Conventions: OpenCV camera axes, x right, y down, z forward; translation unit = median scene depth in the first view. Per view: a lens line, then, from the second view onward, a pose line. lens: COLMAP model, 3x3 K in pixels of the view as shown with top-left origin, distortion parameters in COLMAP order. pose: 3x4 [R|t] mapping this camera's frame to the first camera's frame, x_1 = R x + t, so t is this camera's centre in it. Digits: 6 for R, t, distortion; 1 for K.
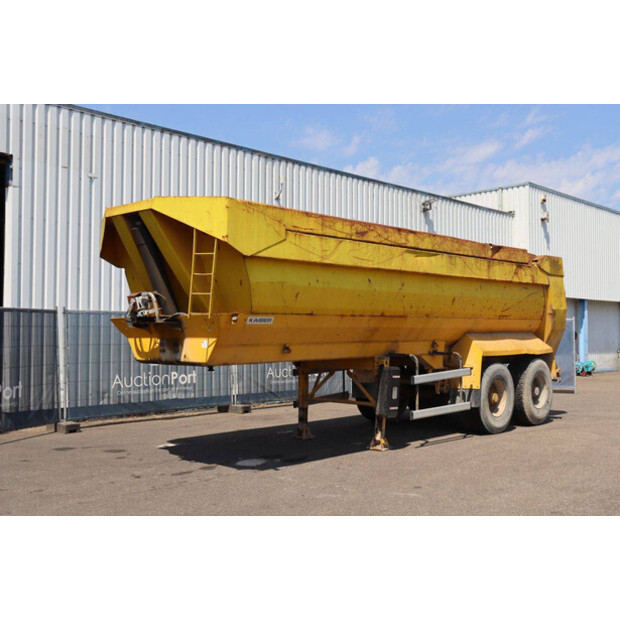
lens RADIAL K [[681.8, 0, 310.0], [0, 681.8, 310.0], [0, 0, 1]] dist [-0.088525, 0.236469]
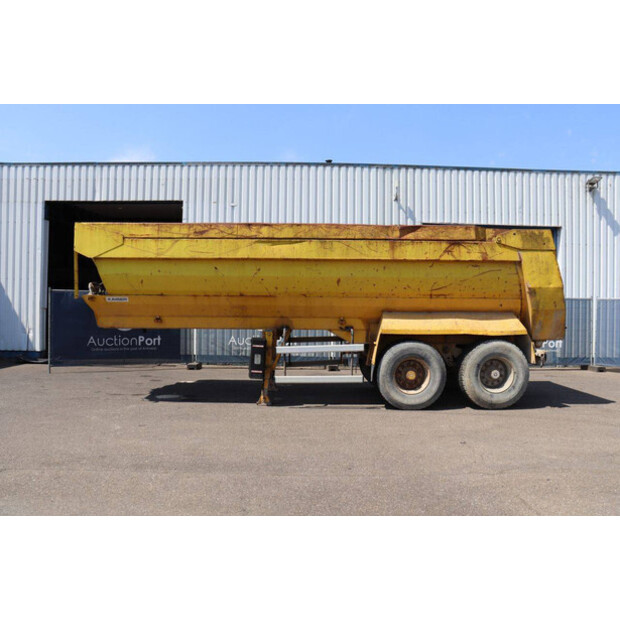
lens RADIAL K [[508.3, 0, 310.0], [0, 508.3, 310.0], [0, 0, 1]] dist [-0.173978, 0.156921]
pose [[0.712901, 0.014200, -0.701121, 0.801324], [0.010859, 0.999452, 0.031284, 0.006783], [0.701181, -0.029916, 0.712355, 0.410451]]
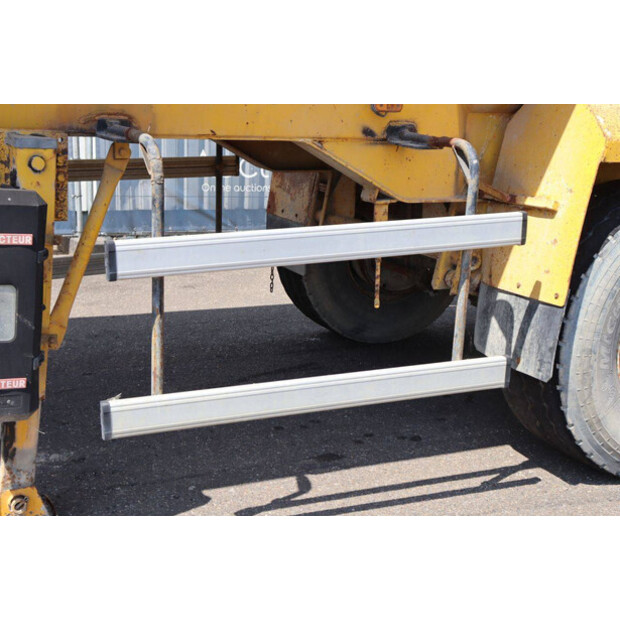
lens RADIAL K [[953.8, 0, 310.0], [0, 953.8, 310.0], [0, 0, 1]] dist [0.143850, 0.039464]
pose [[0.944186, 0.115304, -0.308574, 0.297145], [-0.033836, 0.965731, 0.257330, 0.039981], [0.327670, -0.232527, 0.915731, 0.738491]]
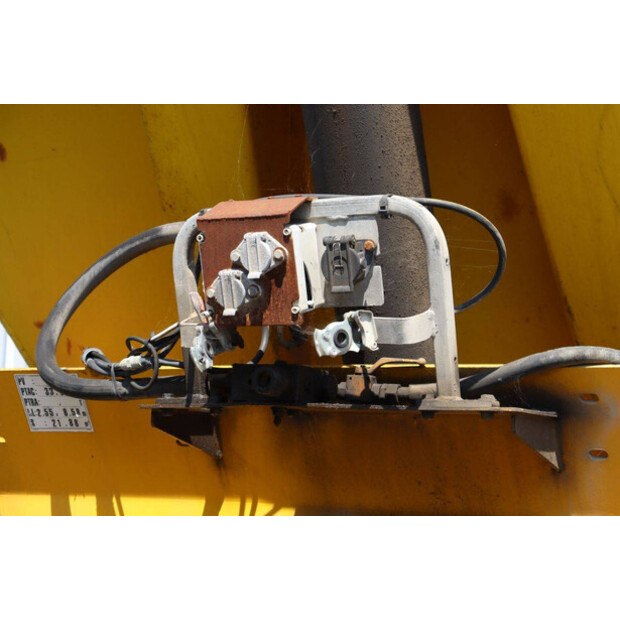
lens RADIAL K [[1235.9, 0, 326.6], [0, 1235.9, 318.5], [0, 0, 1]] dist [0.271094, 0.128415]
pose [[0.948907, 0.052573, 0.311146, -0.263234], [-0.035458, 0.997544, -0.060411, 0.012784], [-0.313558, 0.046292, 0.948440, 0.606632]]
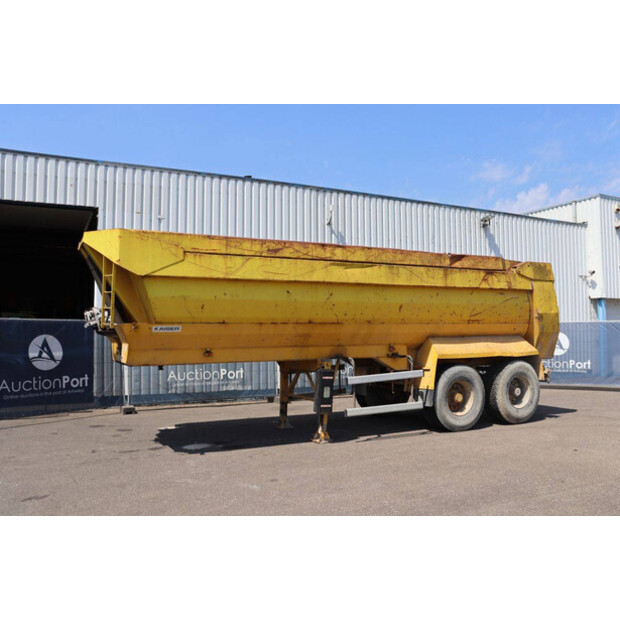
lens RADIAL K [[545.6, 0, 312.8], [0, 545.6, 314.0], [0, 0, 1]] dist [-0.120444, 0.019074]
pose [[0.949213, -0.018168, -0.314111, 0.373467], [0.016980, 0.999835, -0.006516, -0.000240], [0.314177, 0.000851, 0.949364, 0.144353]]
